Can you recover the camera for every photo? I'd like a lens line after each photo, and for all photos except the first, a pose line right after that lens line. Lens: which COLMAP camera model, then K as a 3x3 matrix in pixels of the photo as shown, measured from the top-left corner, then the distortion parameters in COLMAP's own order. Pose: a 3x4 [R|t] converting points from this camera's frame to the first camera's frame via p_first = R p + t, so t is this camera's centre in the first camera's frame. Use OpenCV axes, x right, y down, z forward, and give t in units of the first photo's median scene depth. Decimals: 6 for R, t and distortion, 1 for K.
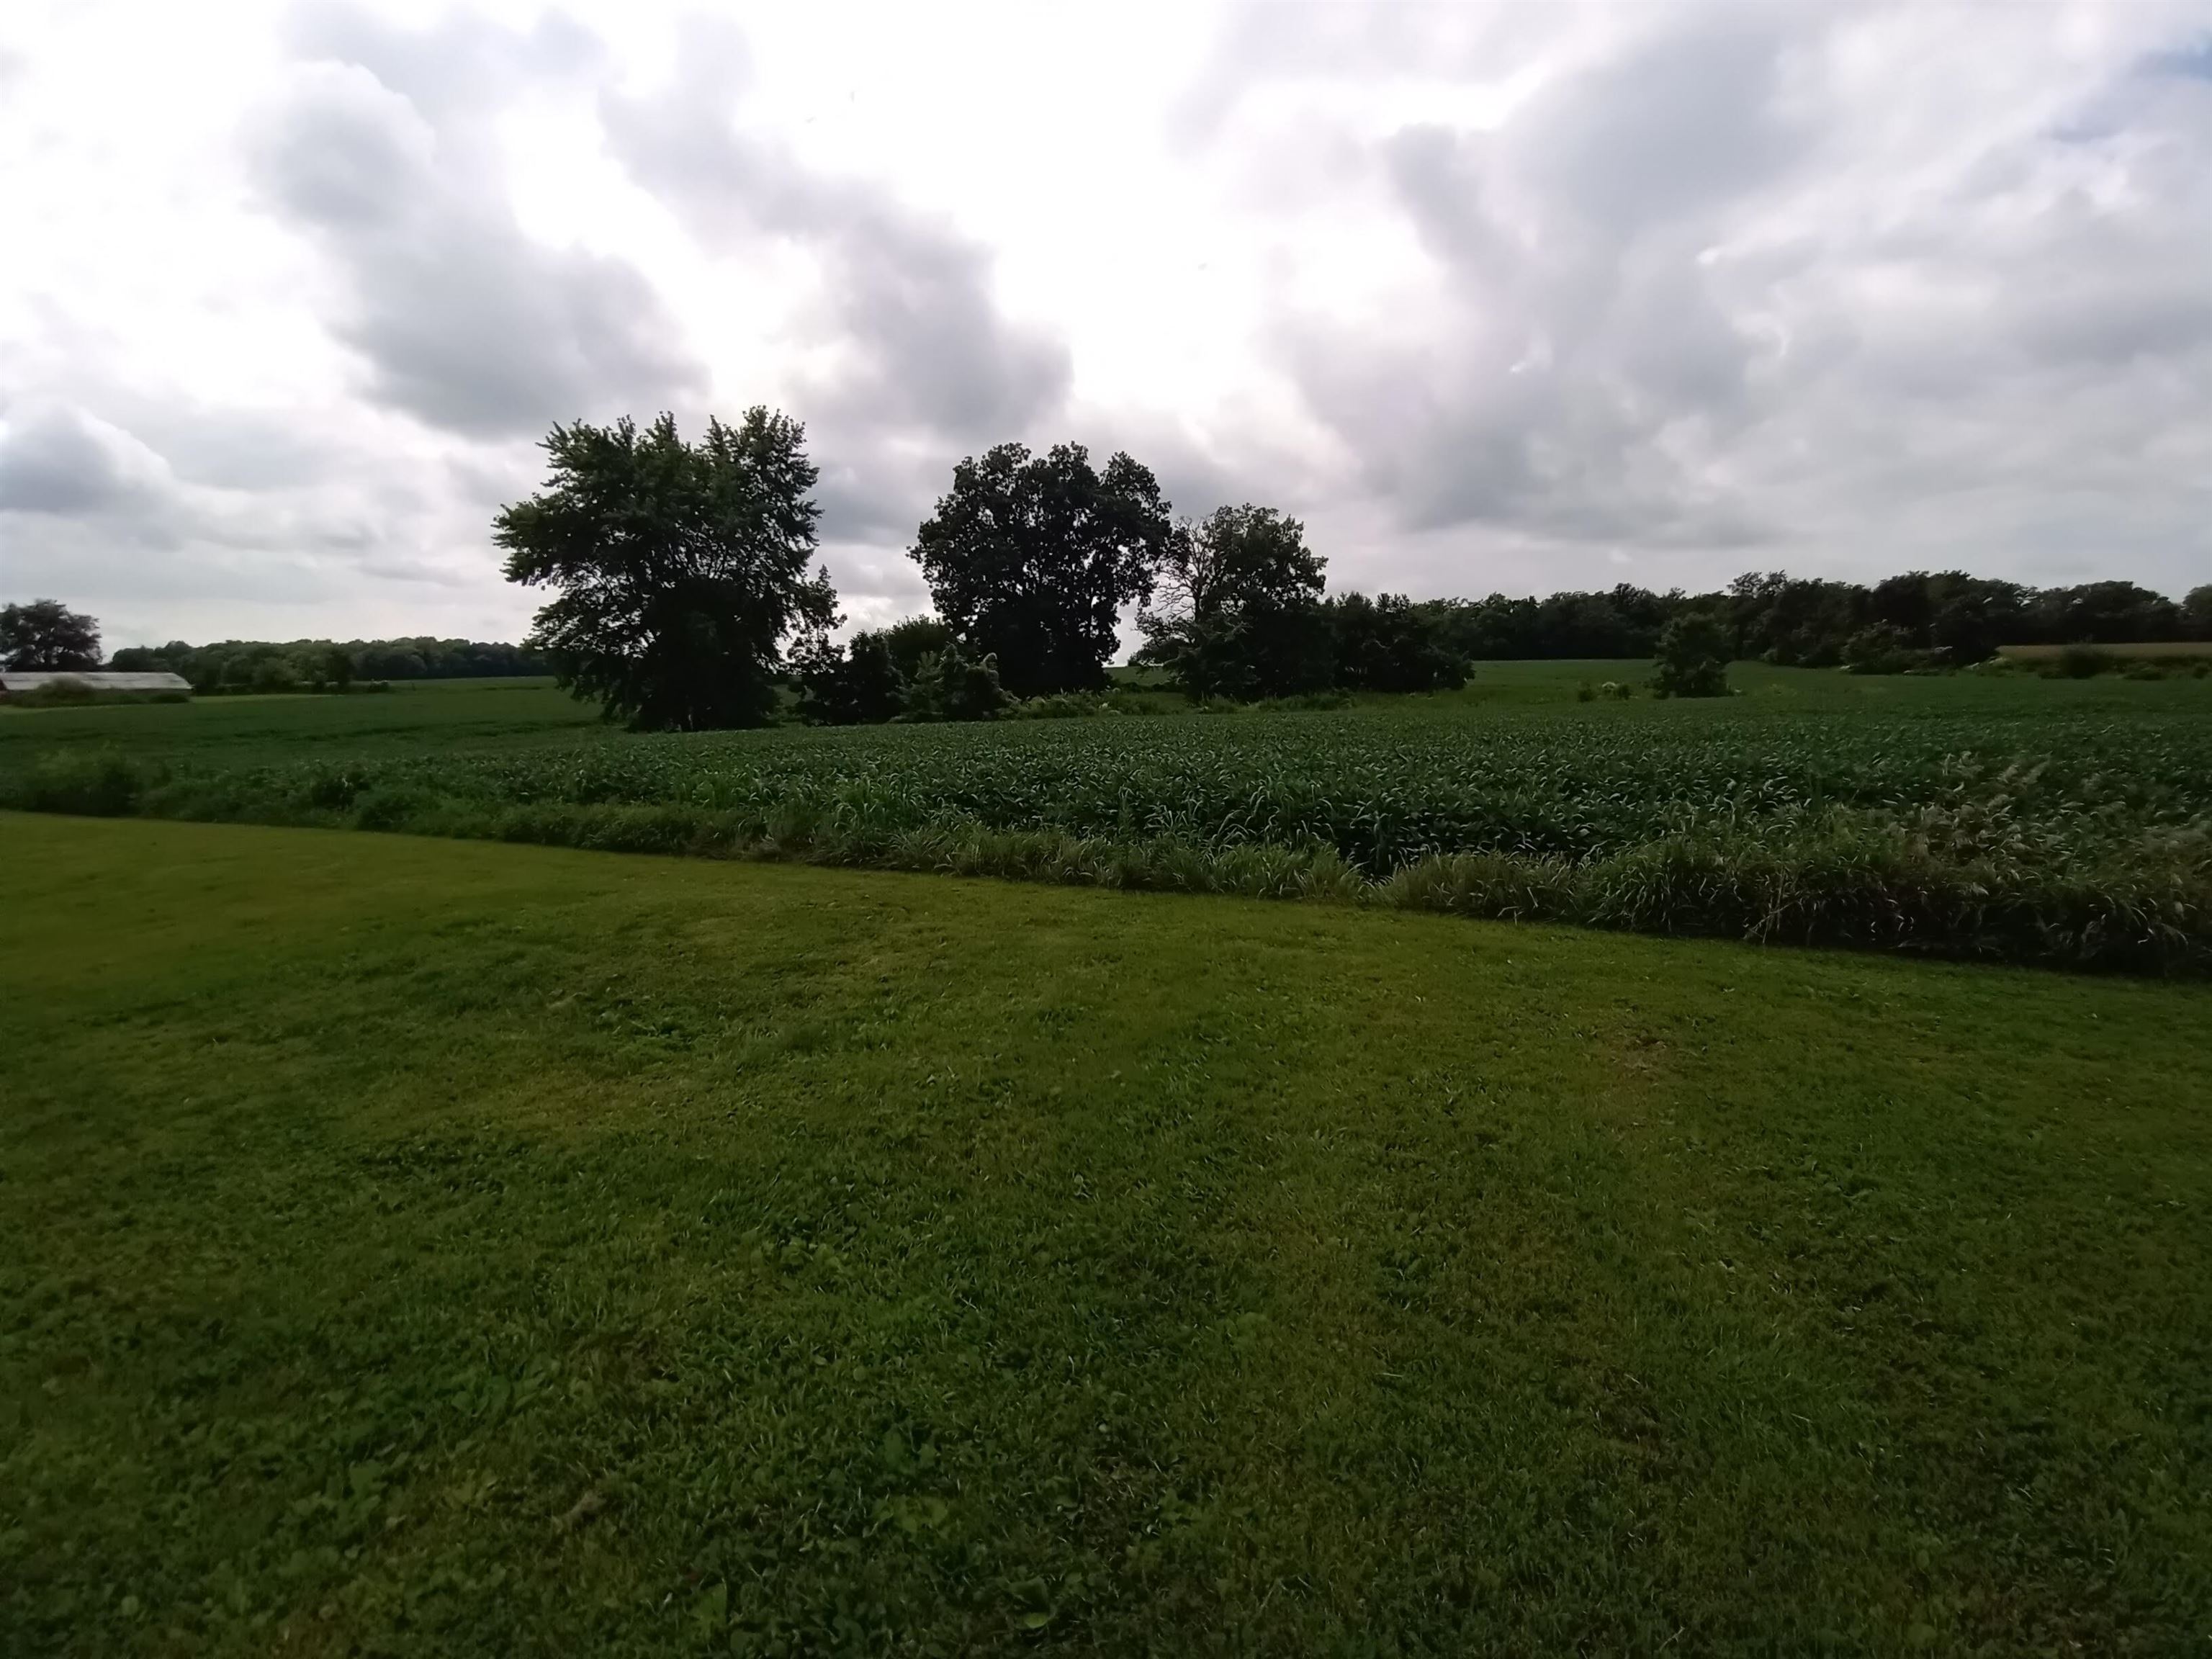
lens RADIAL K [[1003.7, 0, 1107.6], [0, 1003.7, 824.5], [0, 0, 1]] dist [-0.014150, -0.002248]
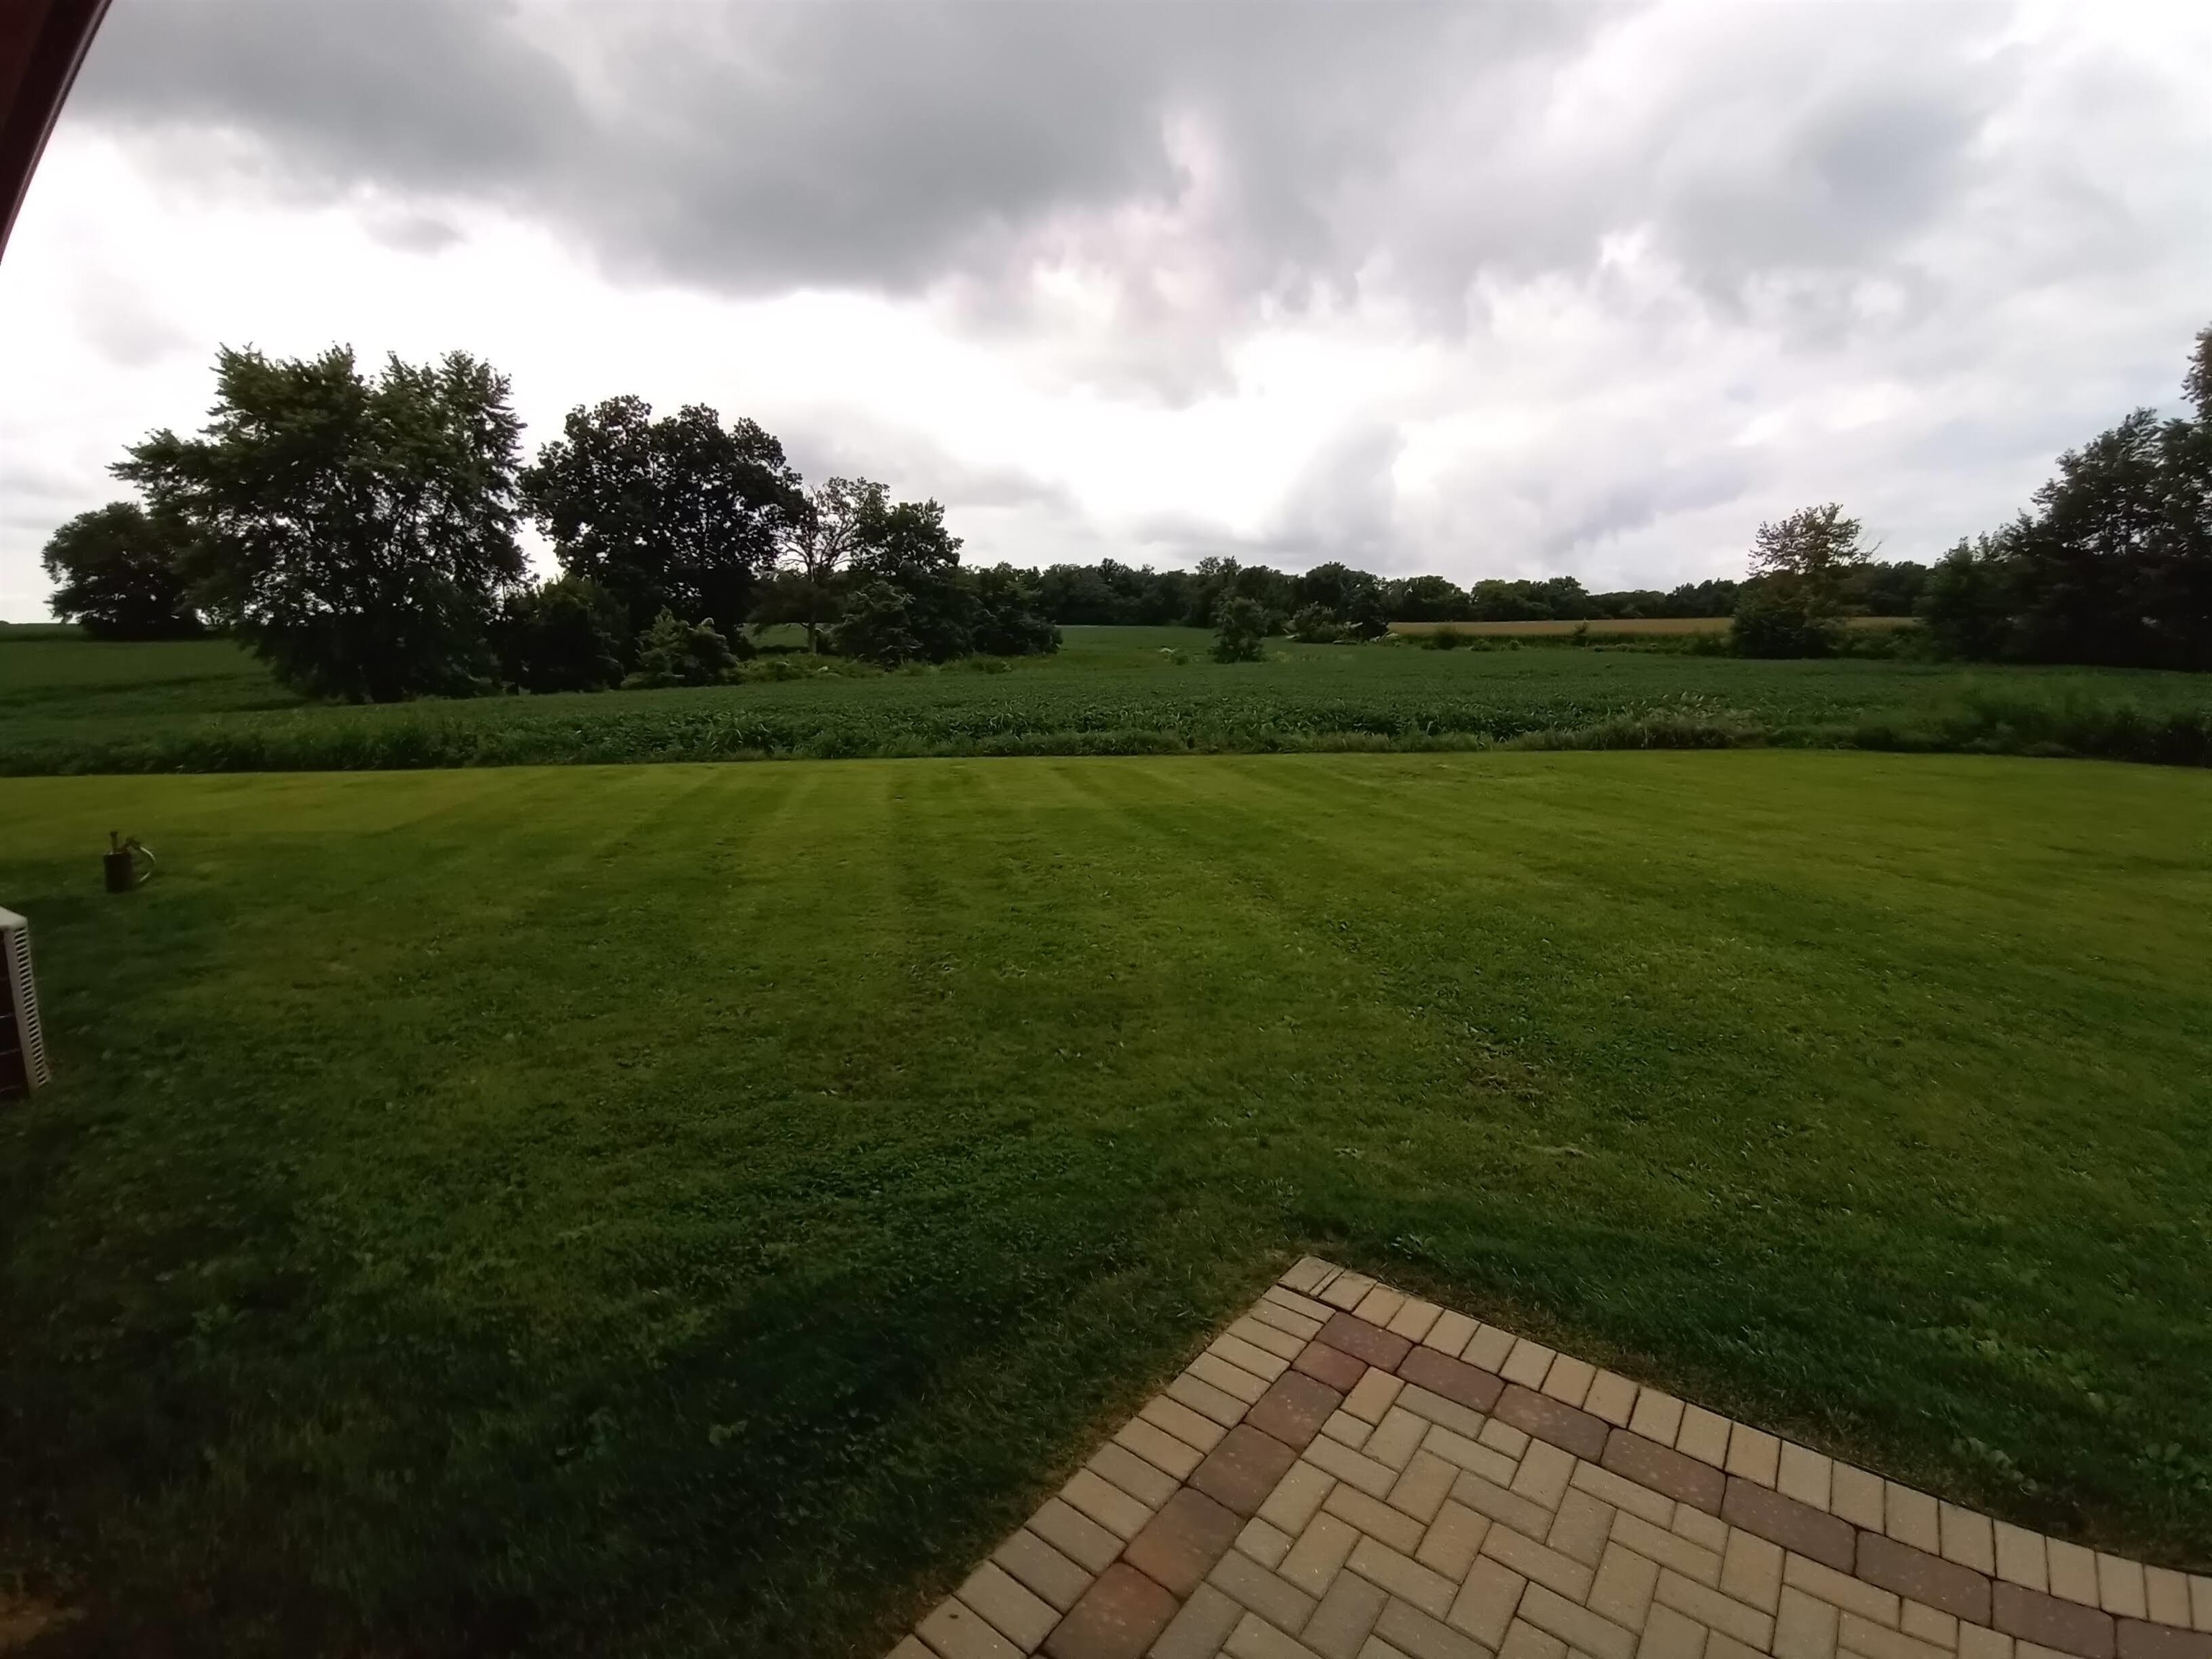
lens RADIAL K [[1003.7, 0, 1103.1], [0, 1003.7, 831.2], [0, 0, 1]] dist [-0.014150, -0.002248]
pose [[0.881059, -0.074291, 0.467136, -0.173181], [0.052717, 0.996859, 0.059105, 0.006793], [-0.470059, -0.027449, 0.882208, -0.077763]]
